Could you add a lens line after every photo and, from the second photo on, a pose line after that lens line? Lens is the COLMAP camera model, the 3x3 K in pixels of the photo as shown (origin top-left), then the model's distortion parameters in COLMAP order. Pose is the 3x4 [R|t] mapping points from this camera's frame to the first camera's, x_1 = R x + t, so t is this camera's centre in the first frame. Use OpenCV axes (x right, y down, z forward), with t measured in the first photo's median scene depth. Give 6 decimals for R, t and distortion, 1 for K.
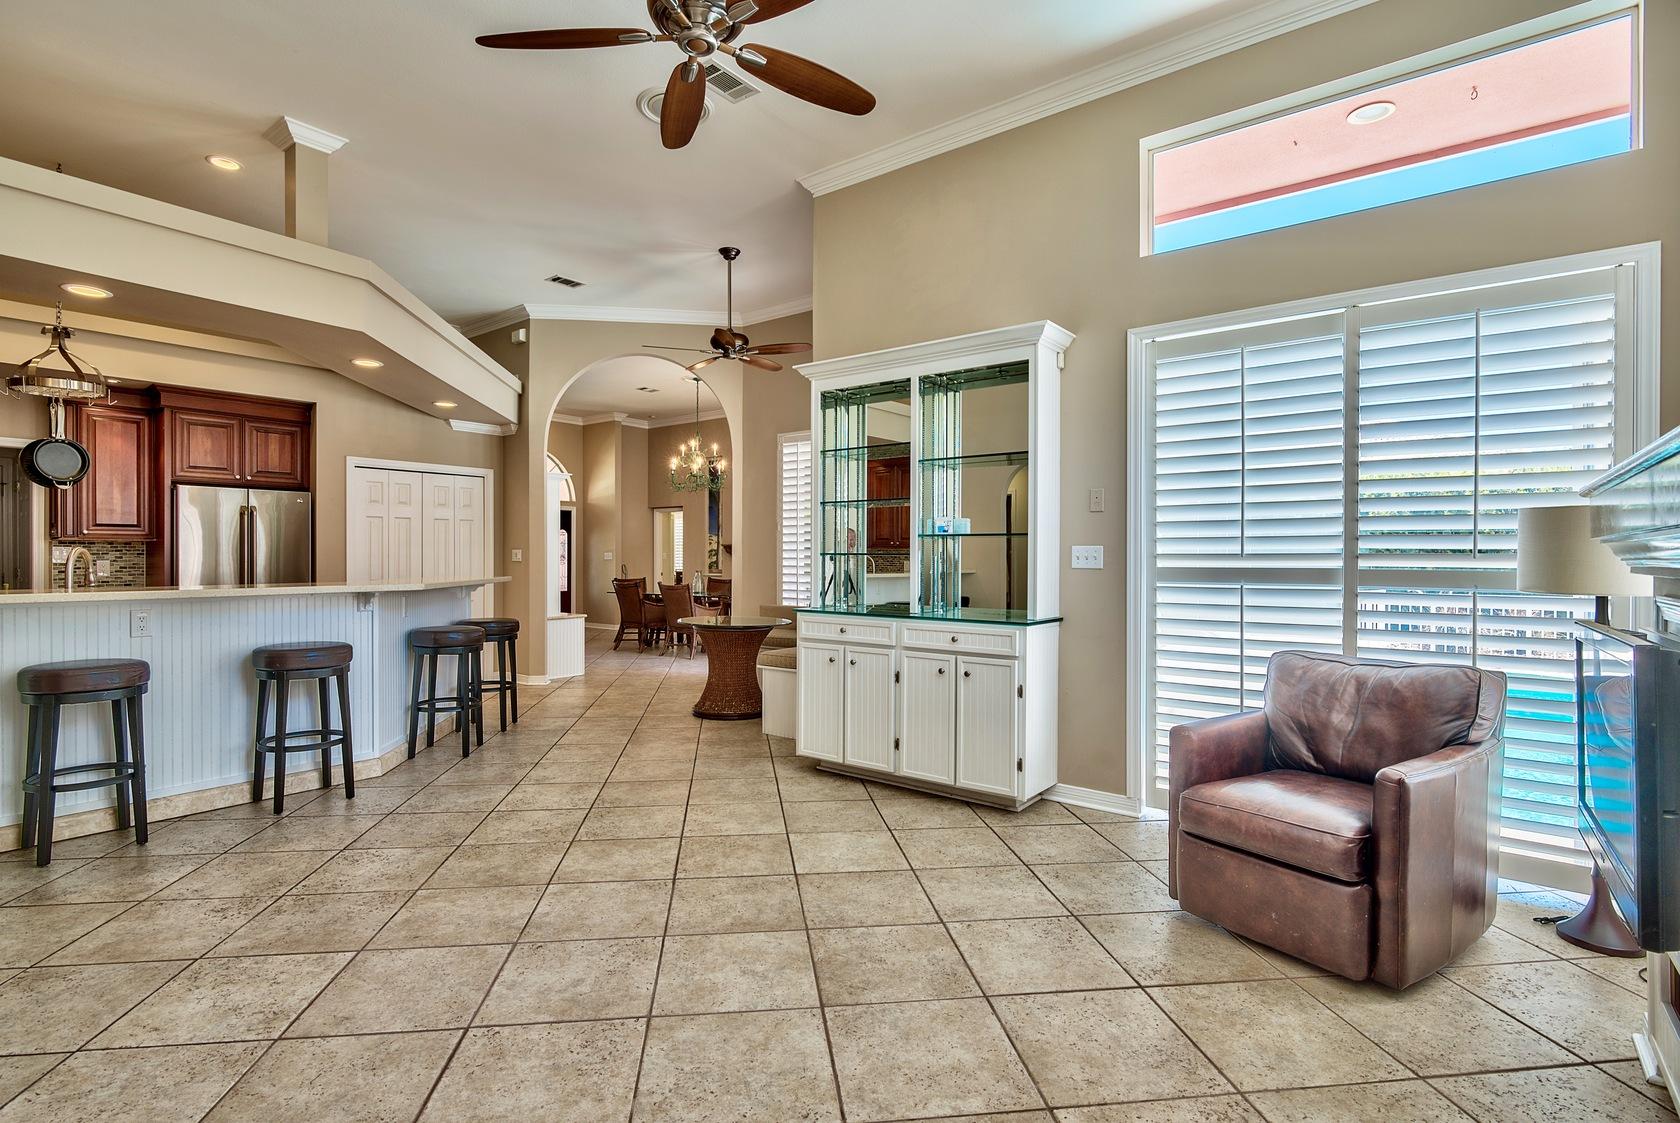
lens RADIAL K [[802.0, 0, 829.6], [0, 802.0, 561.2], [0, 0, 1]] dist [-0.007226, 0.001207]
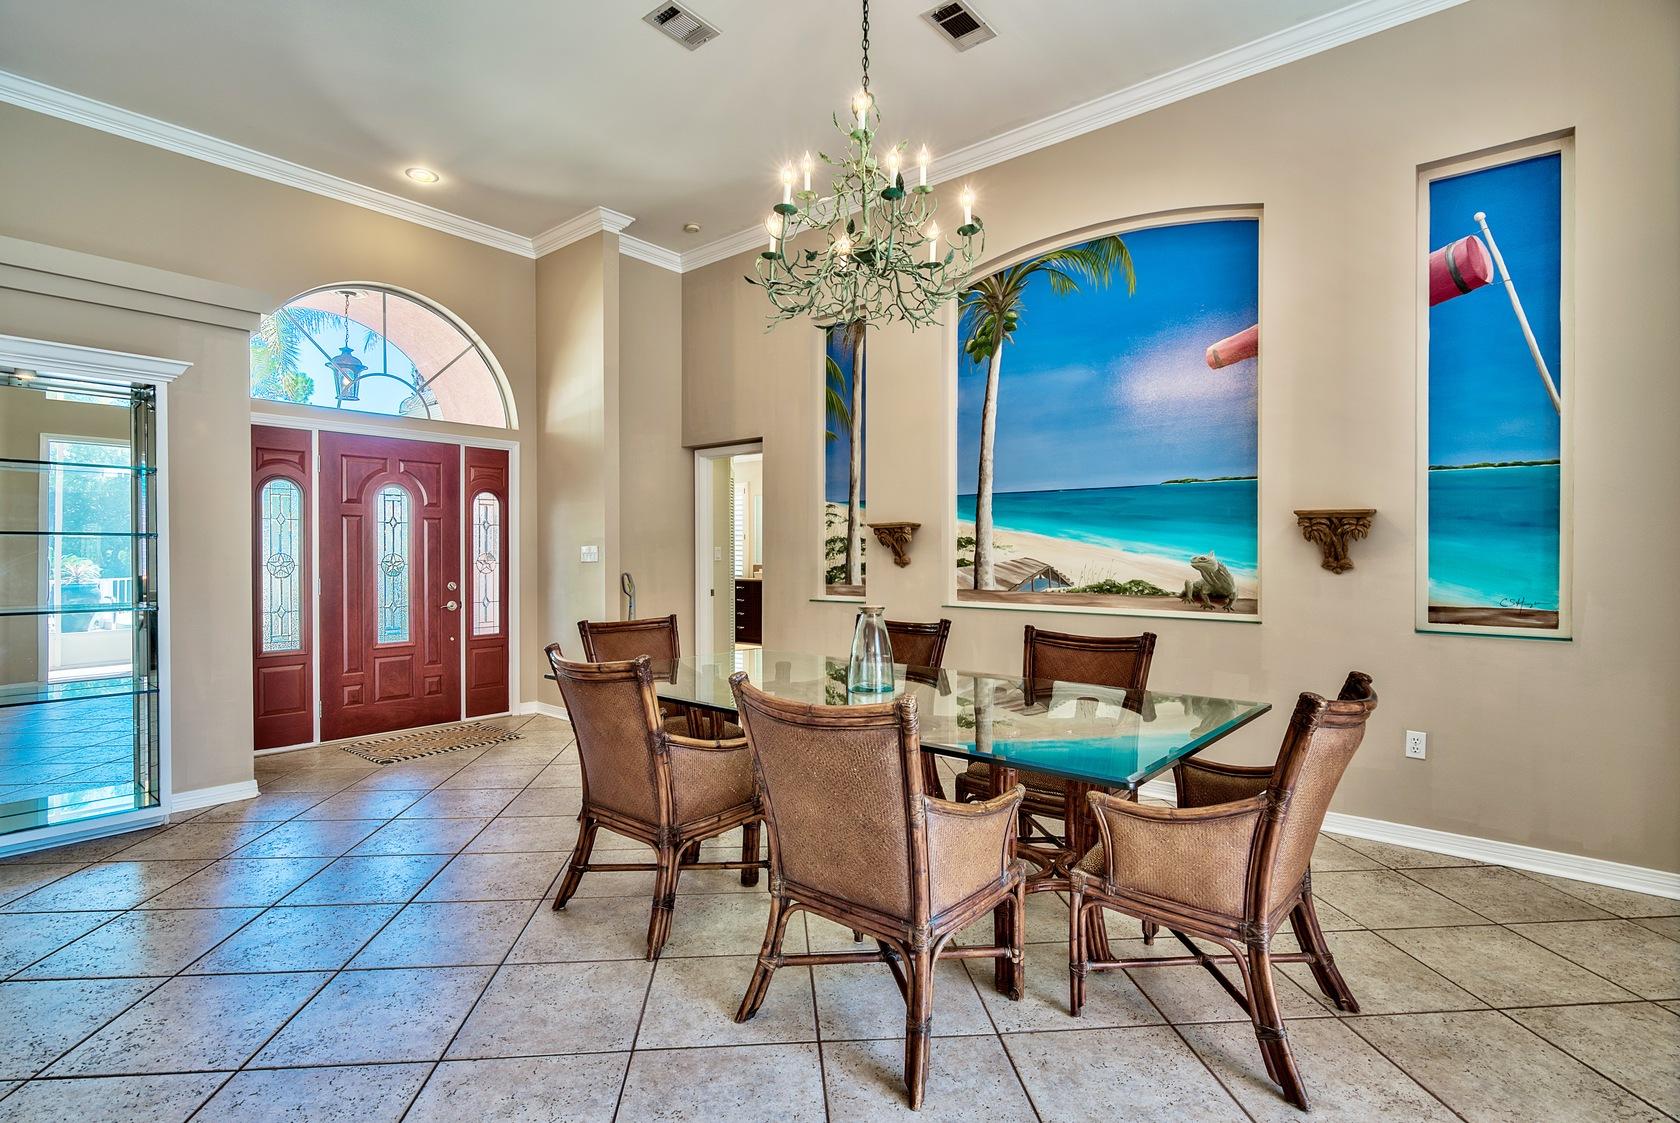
lens RADIAL K [[802.0, 0, 837.1], [0, 802.0, 560.0], [0, 0, 1]] dist [-0.007226, 0.001207]
pose [[0.999539, -0.000578, -0.030372, -0.354027], [0.000517, 0.999998, -0.001996, -0.006123], [0.030373, 0.001979, 0.999537, 1.555403]]
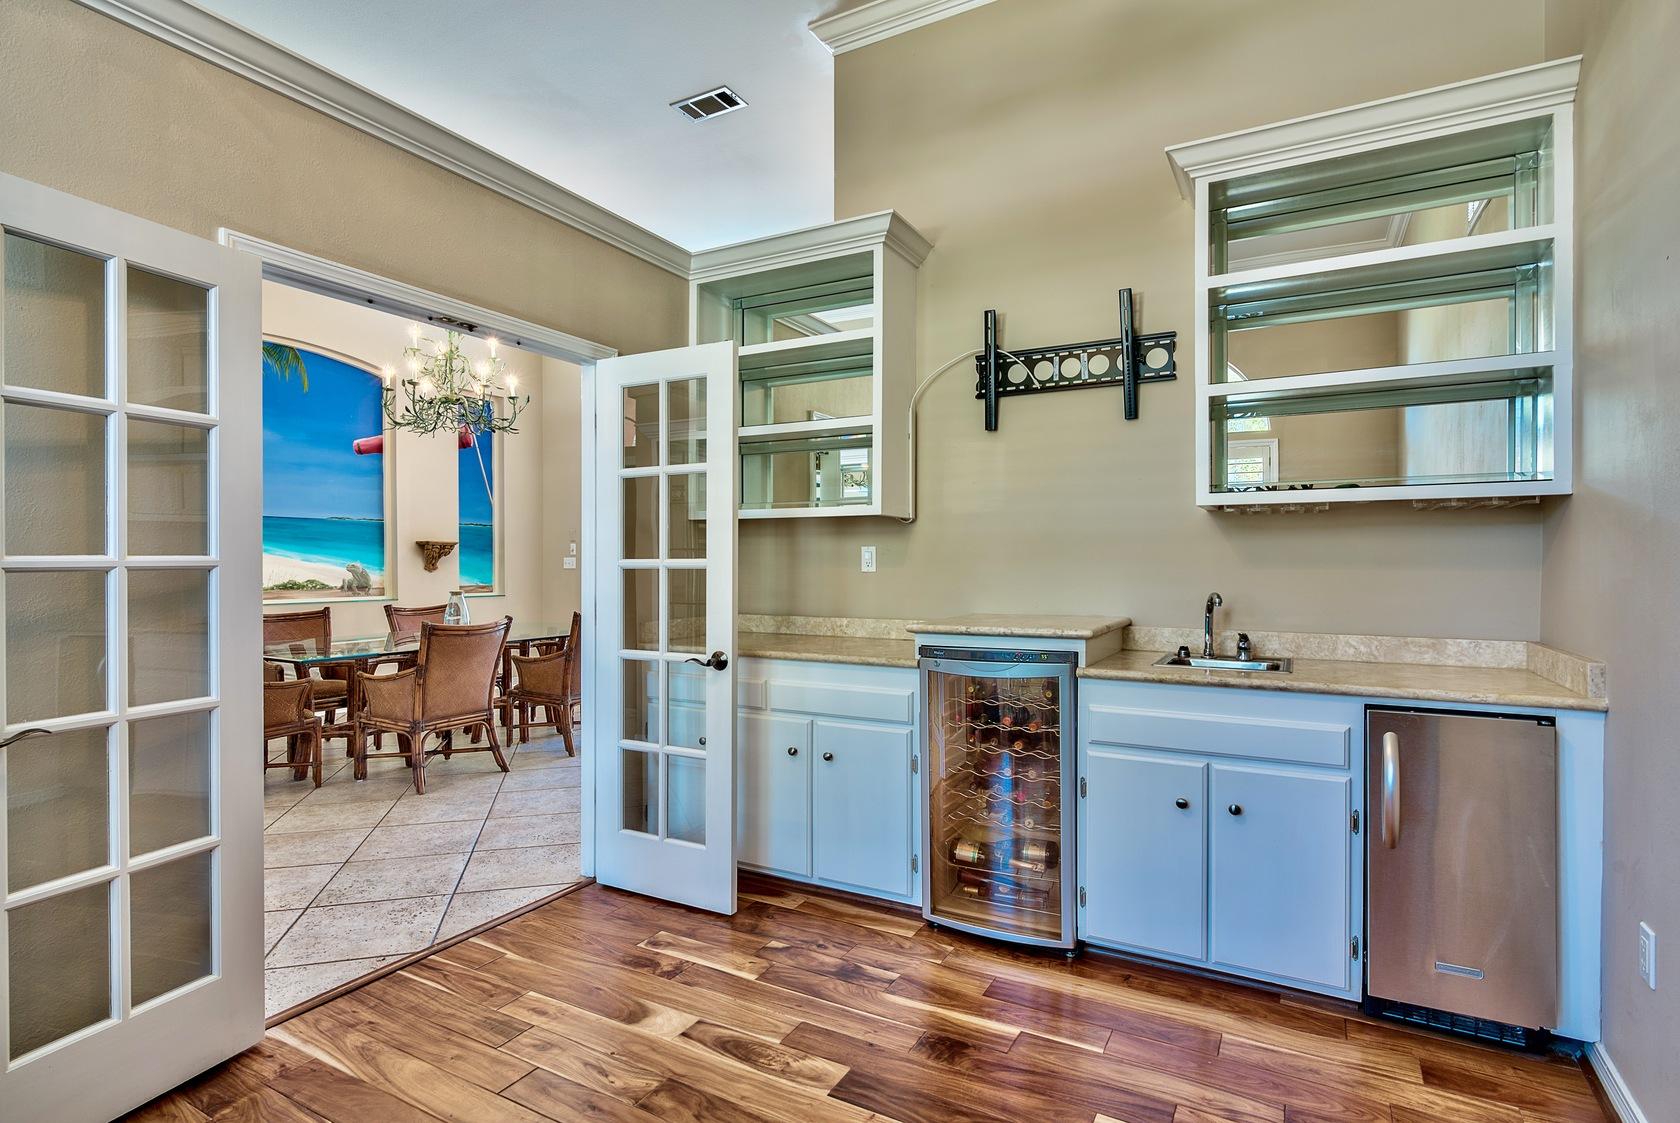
lens RADIAL K [[802.0, 0, 854.4], [0, 802.0, 562.0], [0, 0, 1]] dist [-0.007226, 0.001207]
pose [[-0.146268, -0.001498, 0.989244, -1.476864], [0.007246, 0.999970, 0.002586, -0.012079], [-0.989219, 0.007546, -0.146252, 1.728383]]
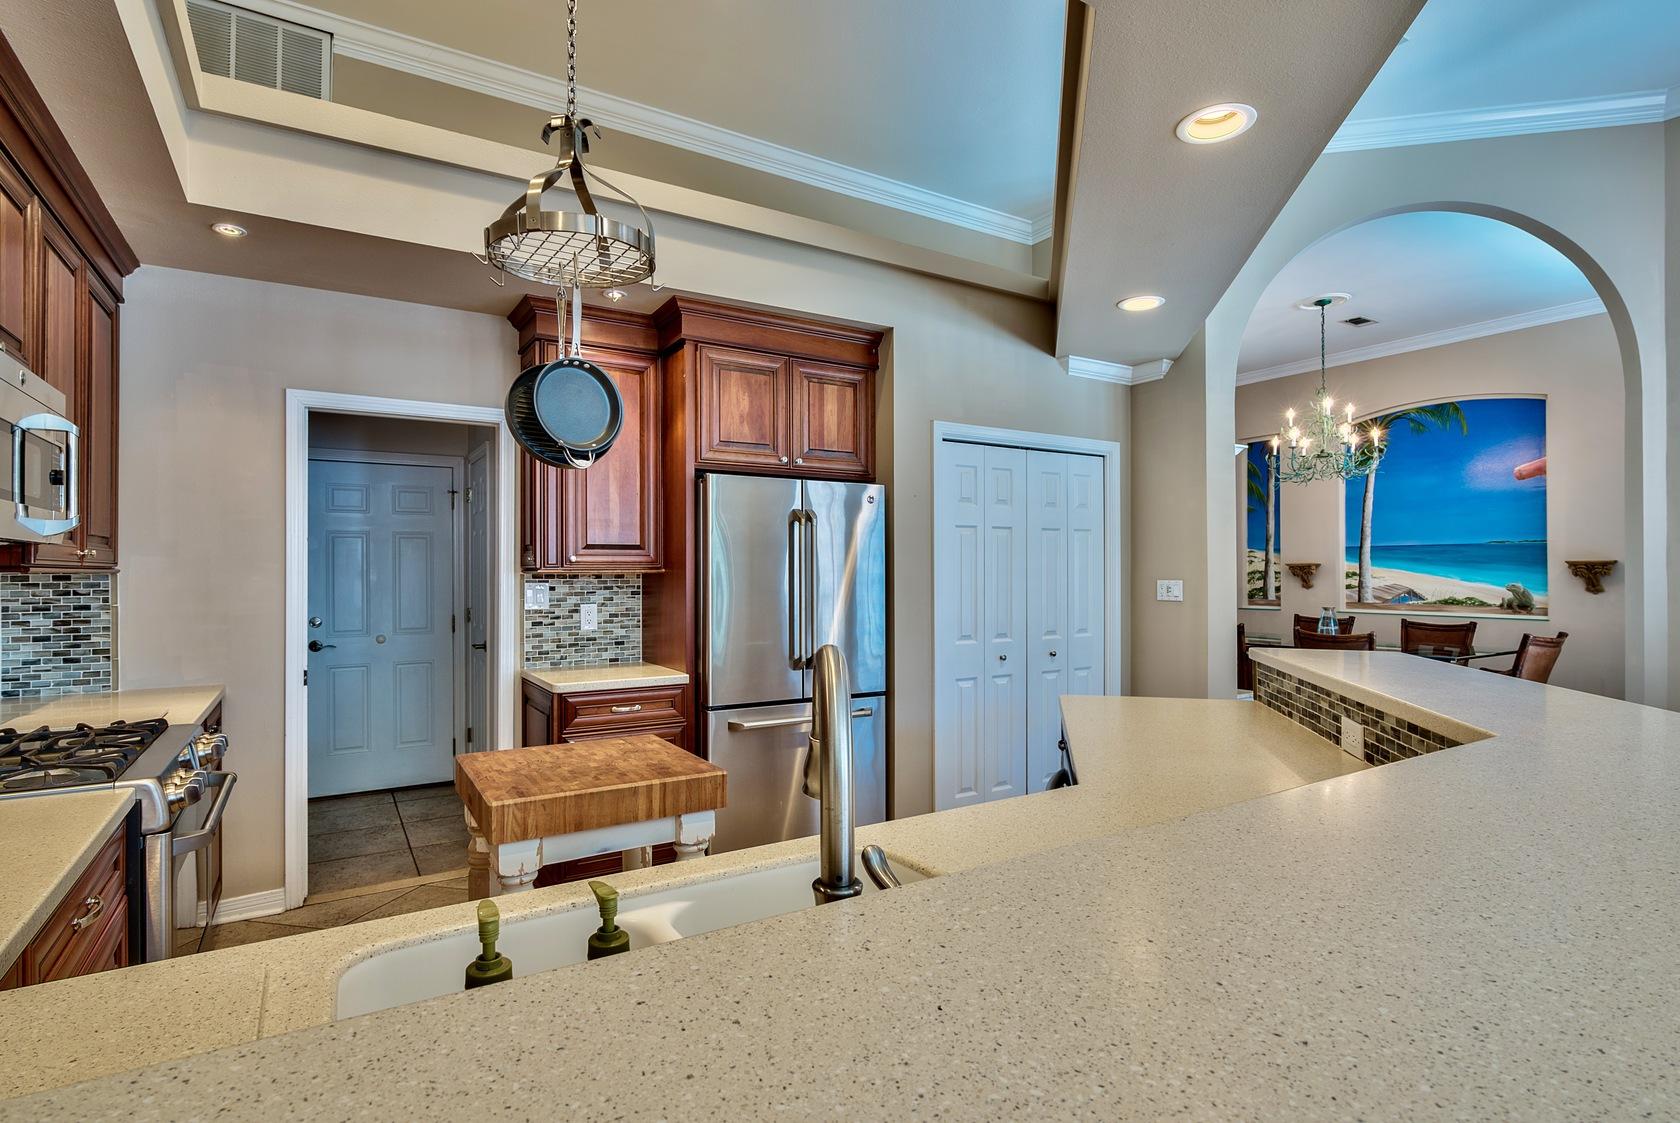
lens RADIAL K [[802.0, 0, 855.2], [0, 802.0, 566.6], [0, 0, 1]] dist [-0.007226, 0.001207]
pose [[0.948148, -0.007467, -0.317743, -0.679075], [0.003442, 0.999907, -0.013227, -0.027848], [0.317812, 0.011447, 0.948085, 0.626541]]
